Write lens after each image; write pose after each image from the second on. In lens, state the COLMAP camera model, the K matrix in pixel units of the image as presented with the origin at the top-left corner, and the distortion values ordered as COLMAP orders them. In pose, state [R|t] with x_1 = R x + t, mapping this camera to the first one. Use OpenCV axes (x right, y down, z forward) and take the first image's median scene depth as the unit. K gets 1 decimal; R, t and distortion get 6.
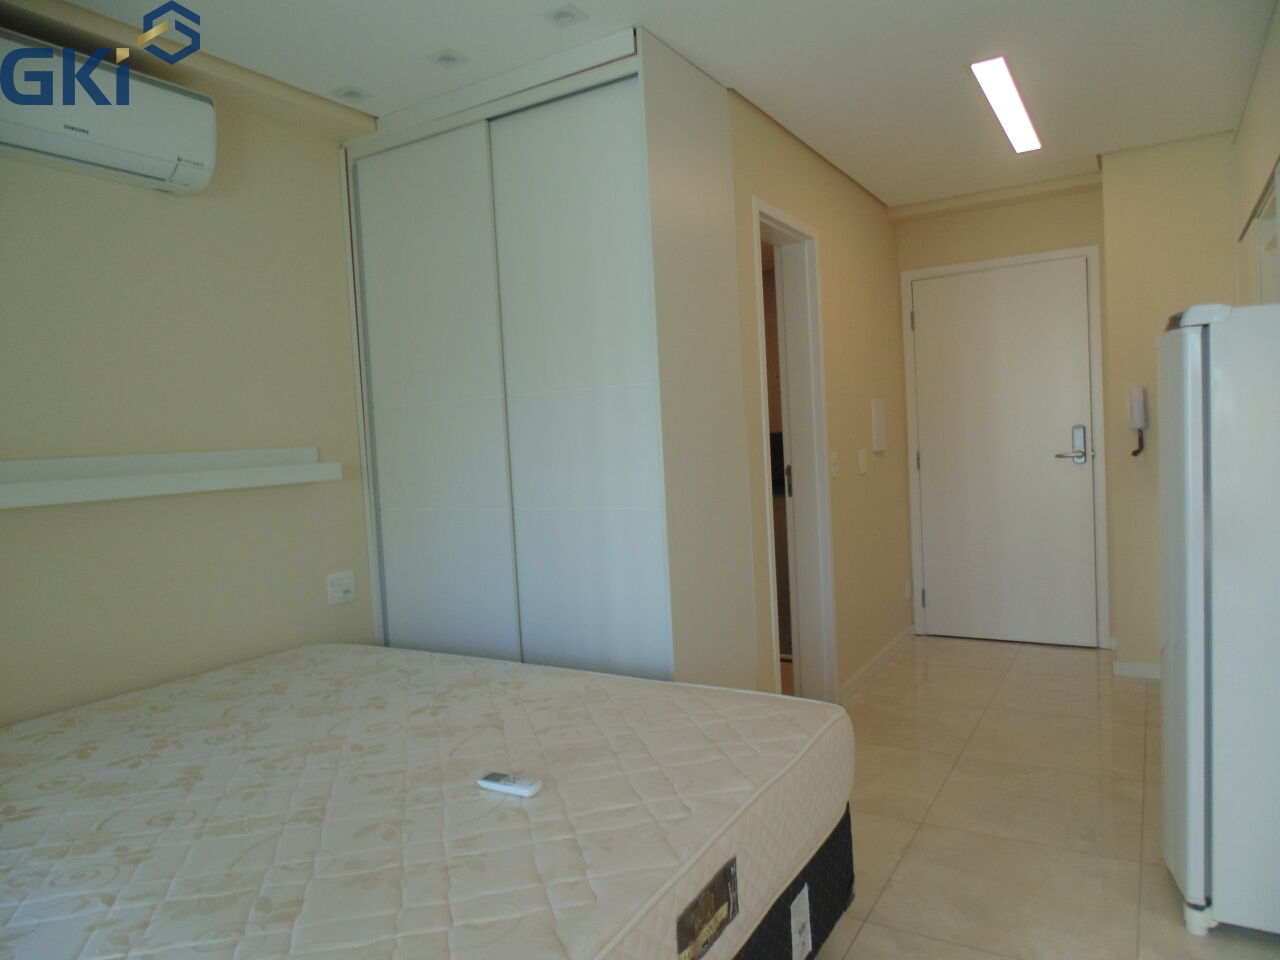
lens RADIAL K [[844.9, 0, 651.0], [0, 844.9, 476.9], [0, 0, 1]] dist [-0.017748, 0.001087]
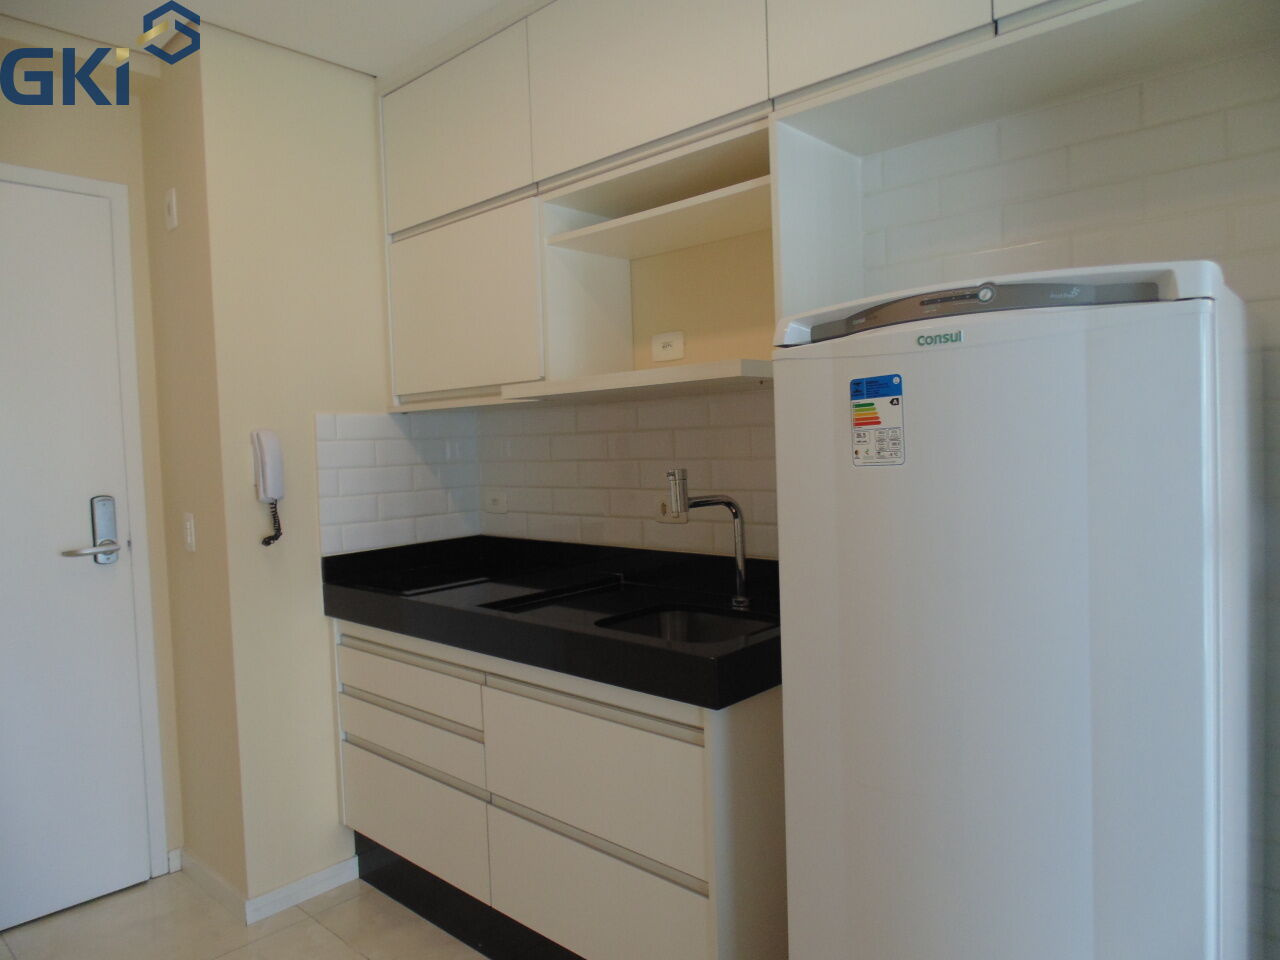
lens RADIAL K [[844.9, 0, 650.4], [0, 844.9, 478.2], [0, 0, 1]] dist [-0.017748, 0.001087]
pose [[0.197246, 0.004443, 0.980344, 0.064345], [0.069836, 0.997386, -0.018571, -0.067826], [-0.977864, 0.072126, 0.196420, 0.968322]]
